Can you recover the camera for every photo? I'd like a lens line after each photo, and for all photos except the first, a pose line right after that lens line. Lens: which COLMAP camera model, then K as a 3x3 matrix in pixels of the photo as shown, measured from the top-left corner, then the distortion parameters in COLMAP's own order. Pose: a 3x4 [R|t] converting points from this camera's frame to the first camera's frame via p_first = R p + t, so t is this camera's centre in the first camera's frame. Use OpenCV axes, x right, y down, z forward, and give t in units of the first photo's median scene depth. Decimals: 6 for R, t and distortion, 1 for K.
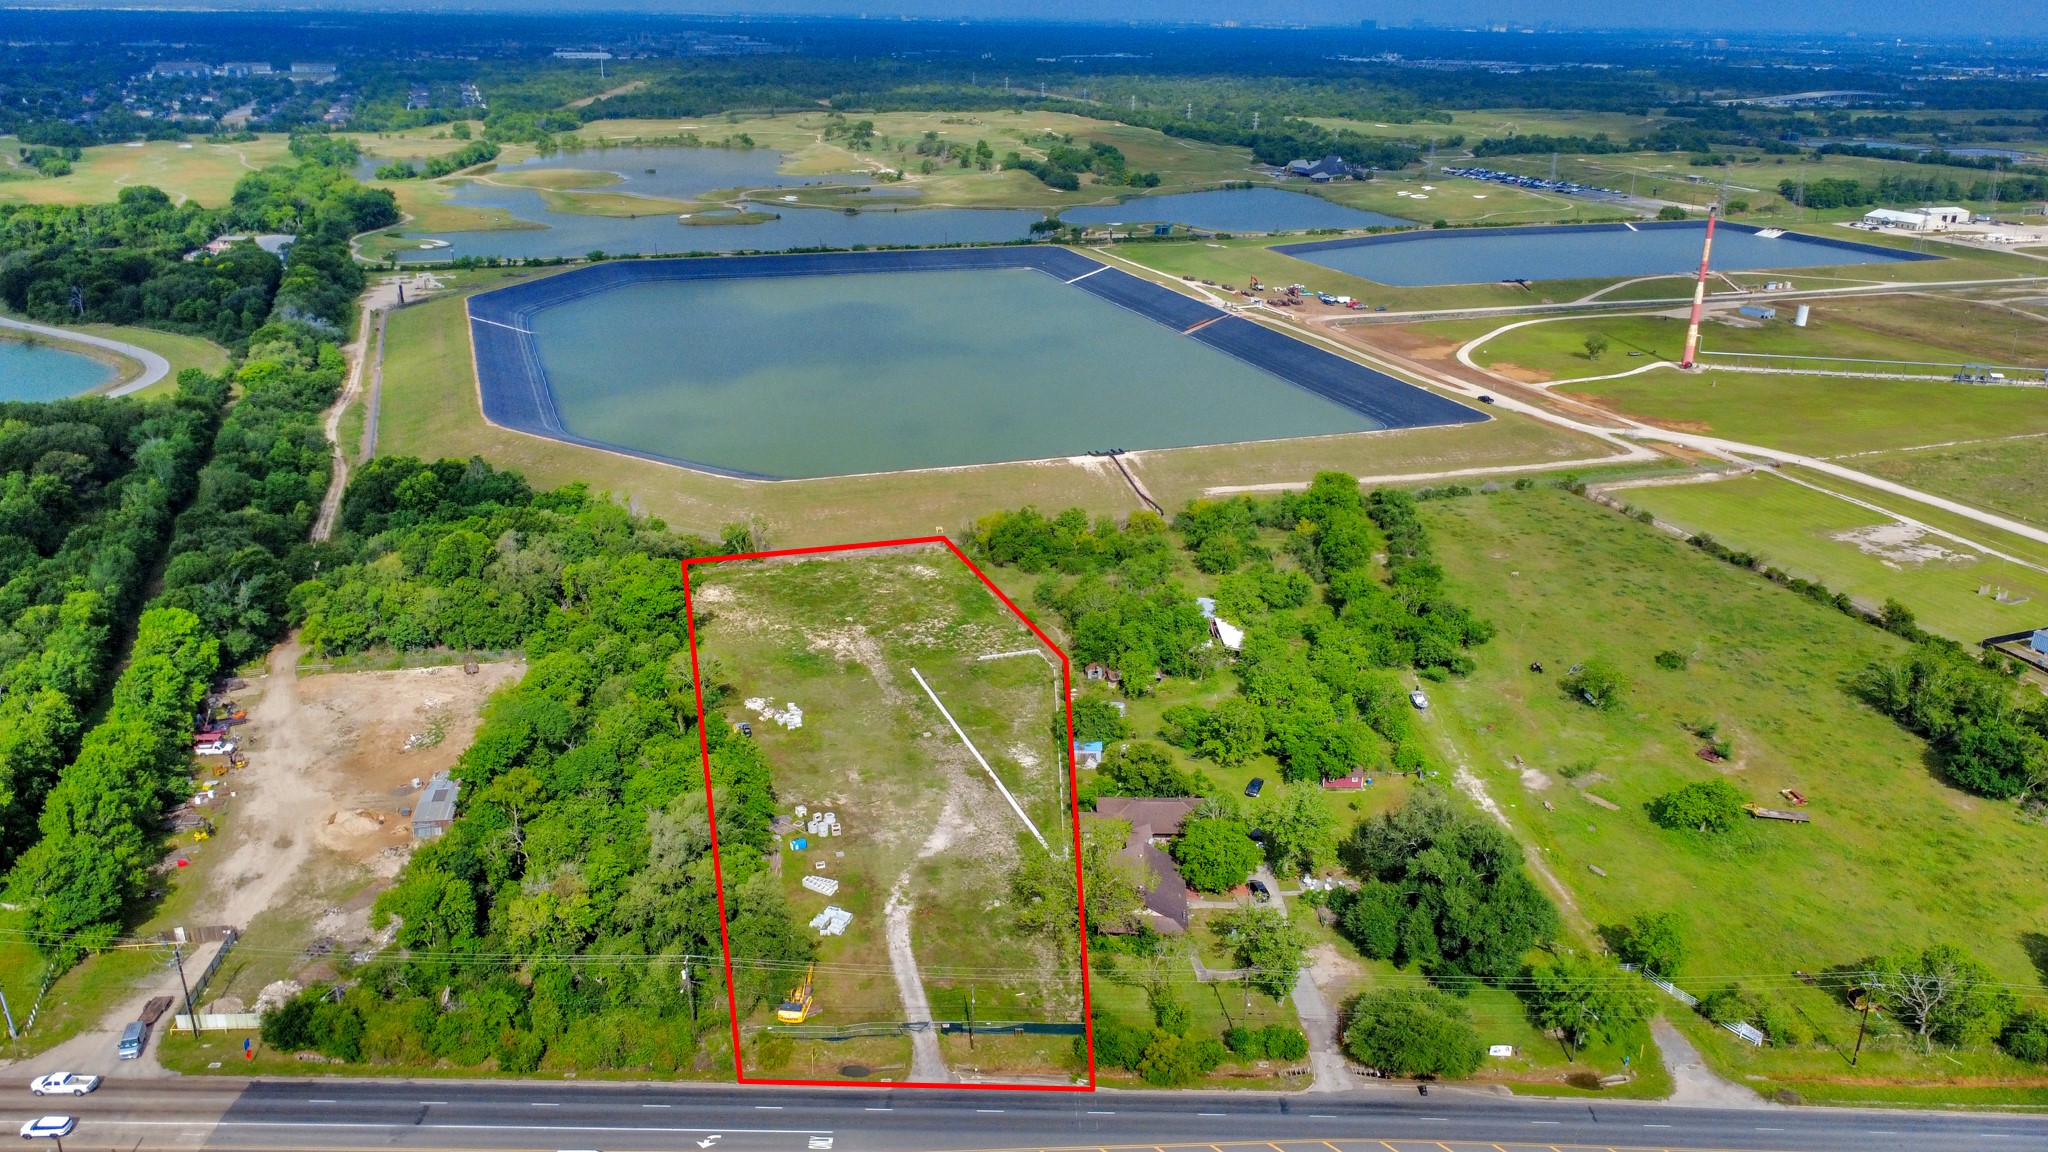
lens RADIAL K [[1530.9, 0, 1022.3], [0, 1530.9, 567.2], [0, 0, 1]] dist [0.004726, 0.000619]
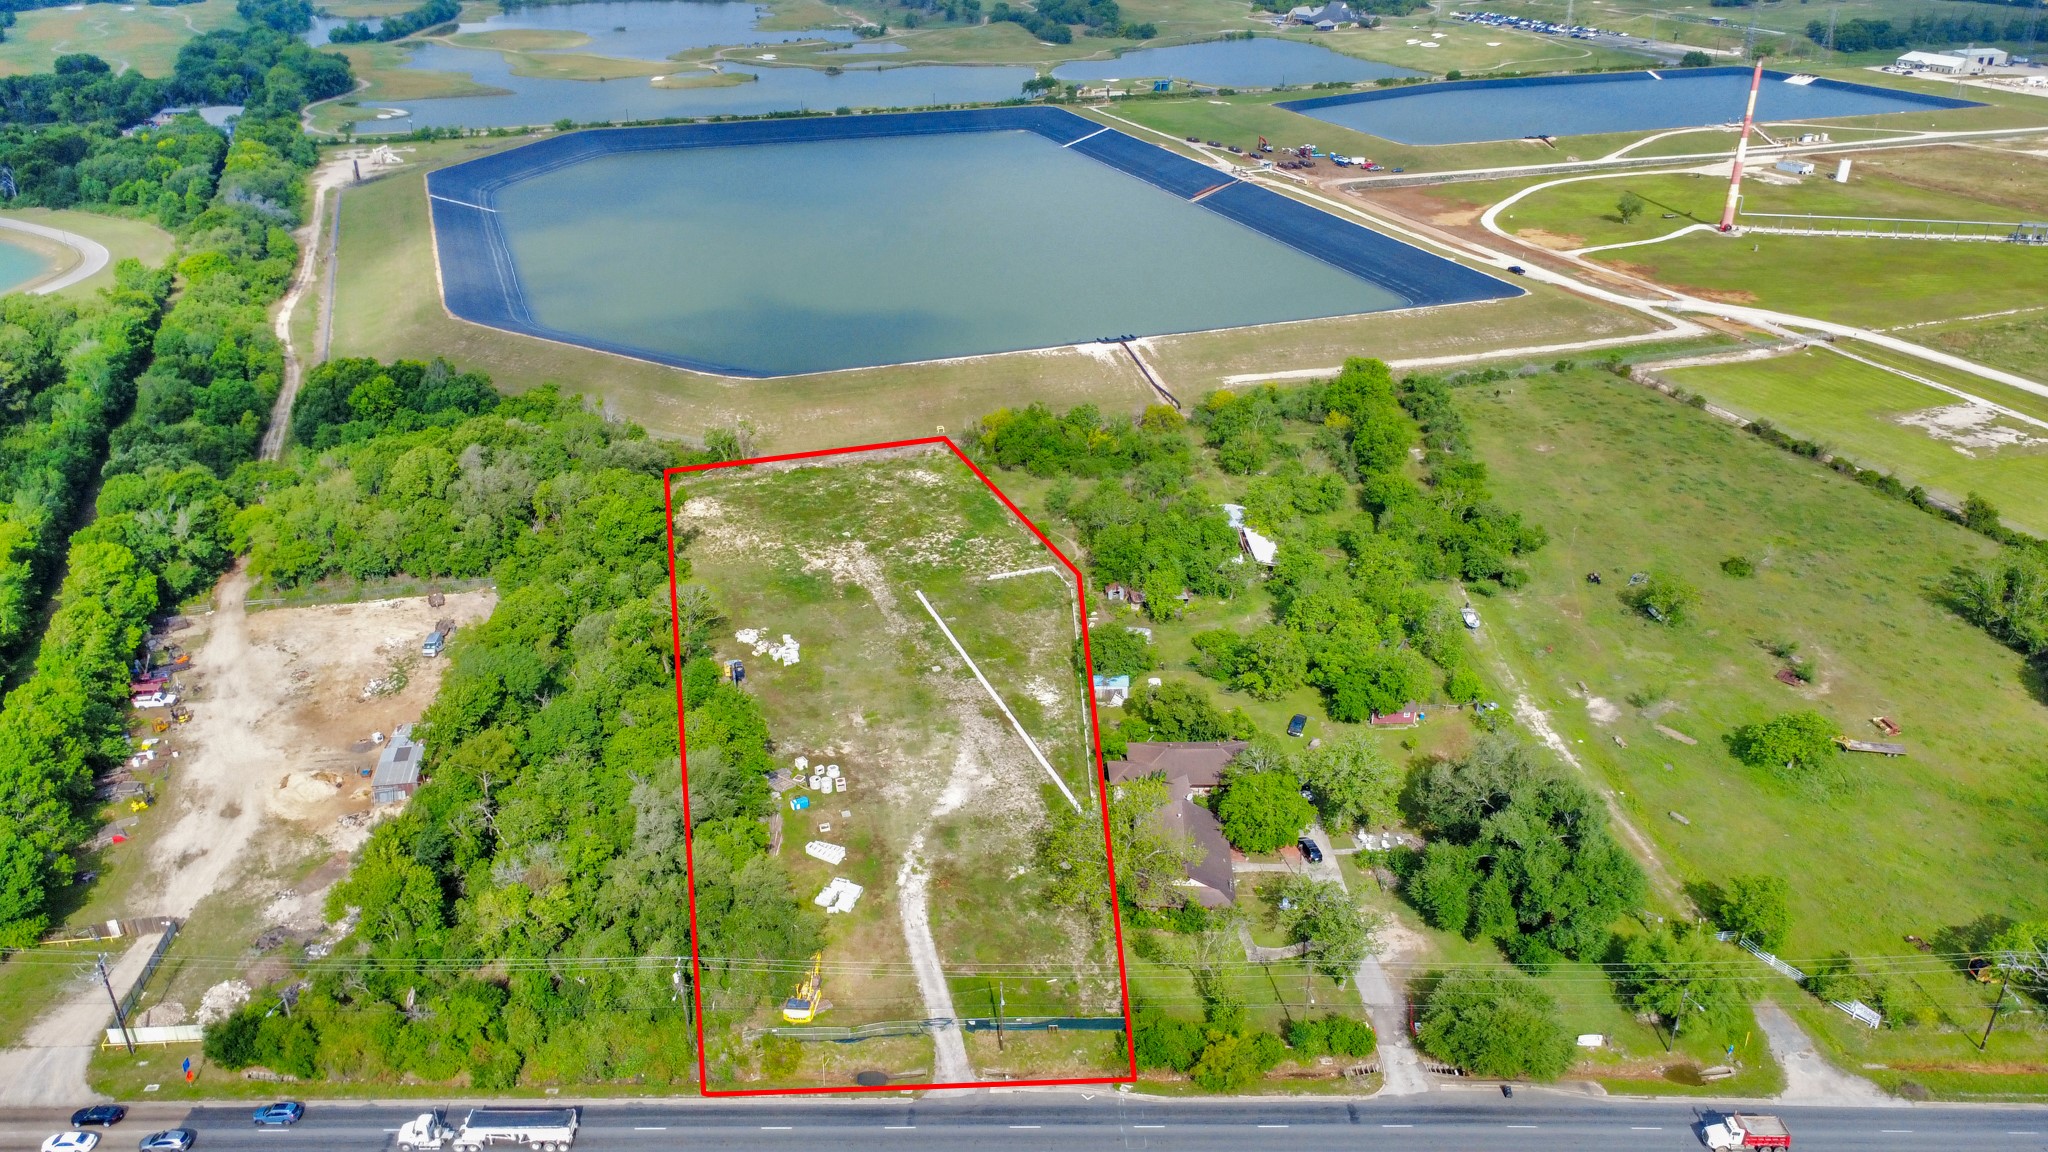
lens RADIAL K [[1530.9, 0, 1022.3], [0, 1530.9, 567.2], [0, 0, 1]] dist [0.004726, 0.000619]
pose [[0.999852, -0.016559, 0.004770, -0.011811], [0.016063, 0.995819, 0.089928, -0.027354], [-0.006239, -0.089838, 0.995937, 0.077945]]
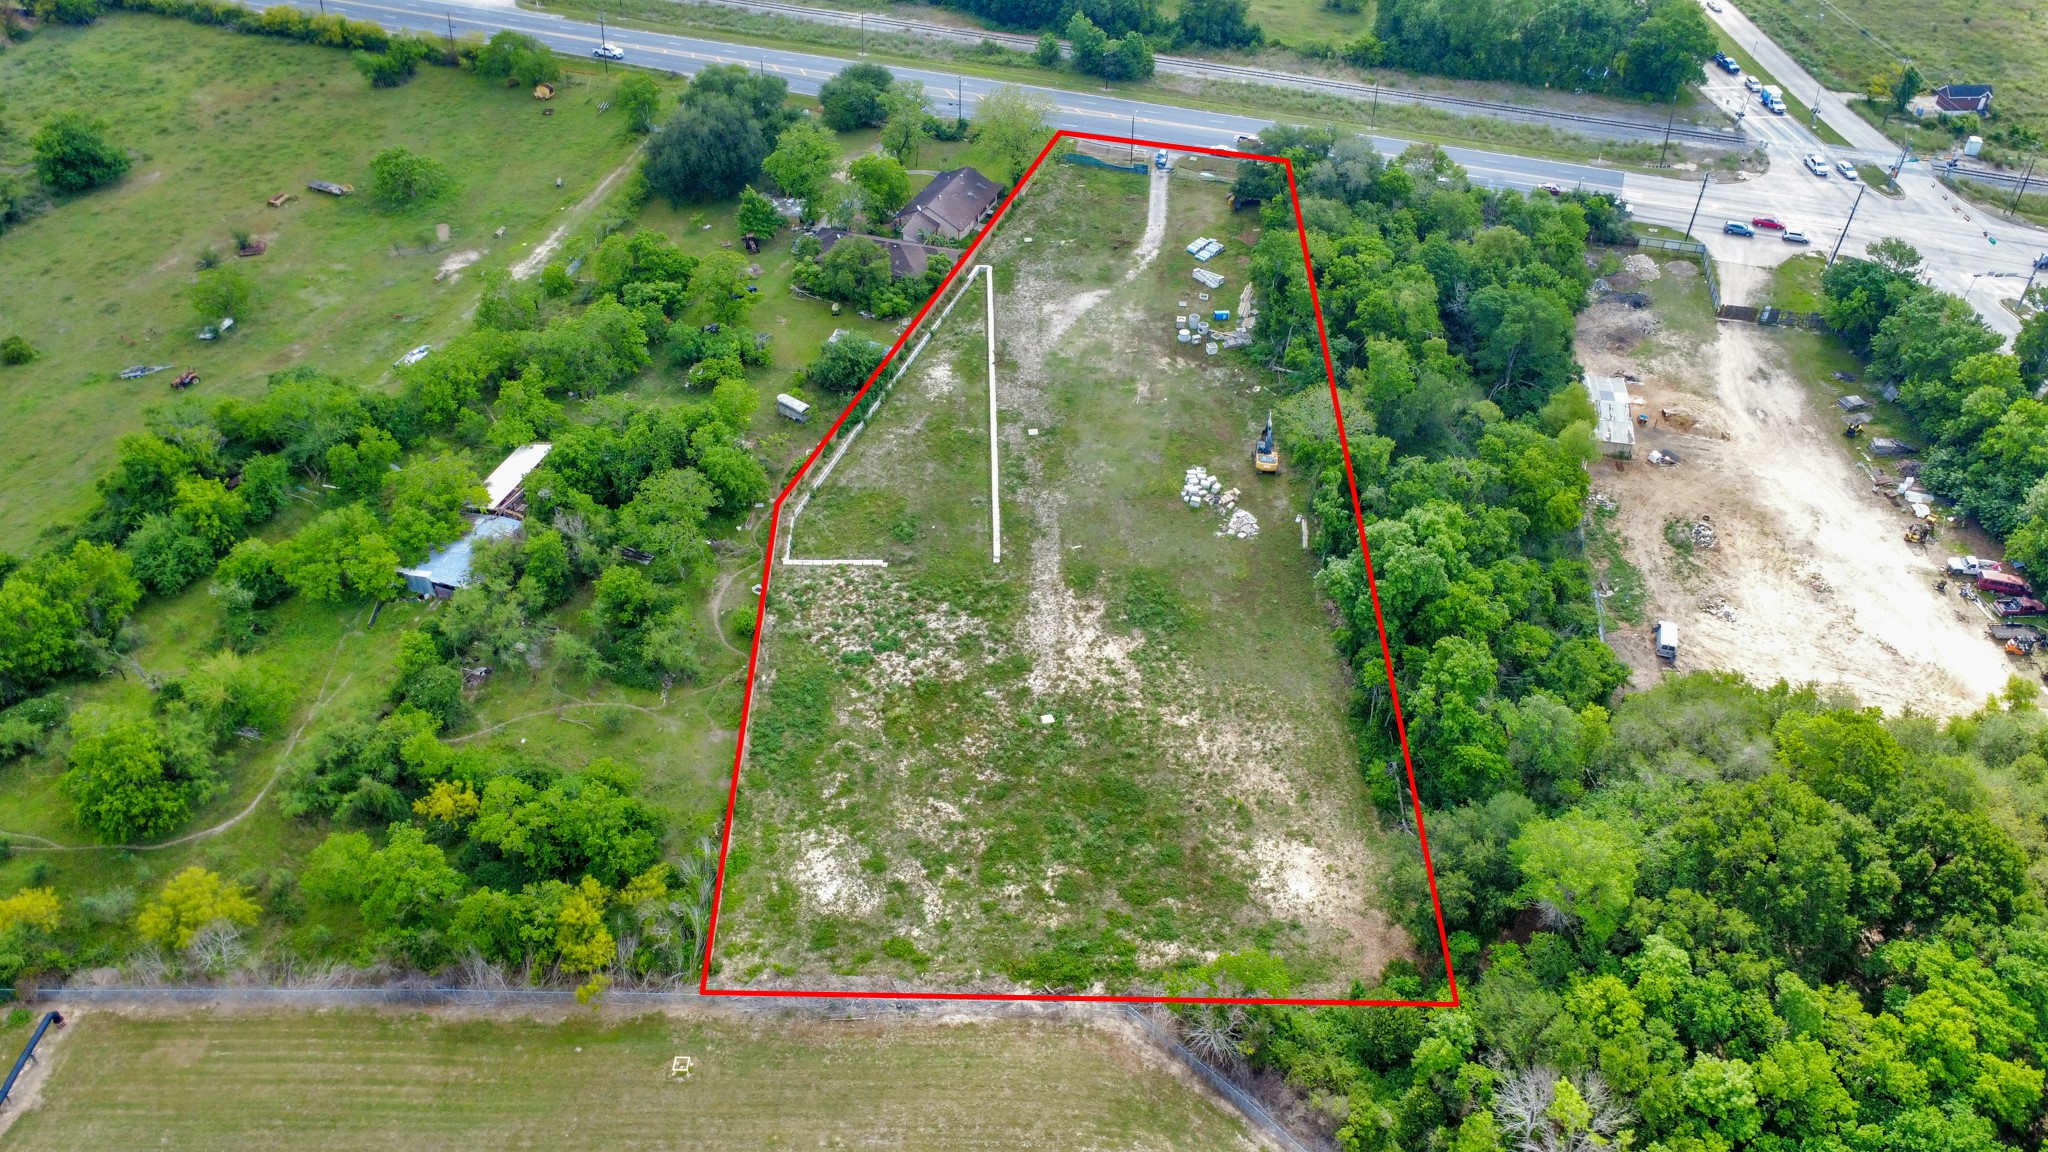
lens RADIAL K [[1530.9, 0, 1022.3], [0, 1530.9, 567.2], [0, 0, 1]] dist [0.004726, 0.000619]
pose [[-0.945077, -0.227285, 0.234887, -0.215530], [0.089753, 0.510551, 0.855150, -0.443262], [-0.314284, 0.829264, -0.462111, 1.192576]]
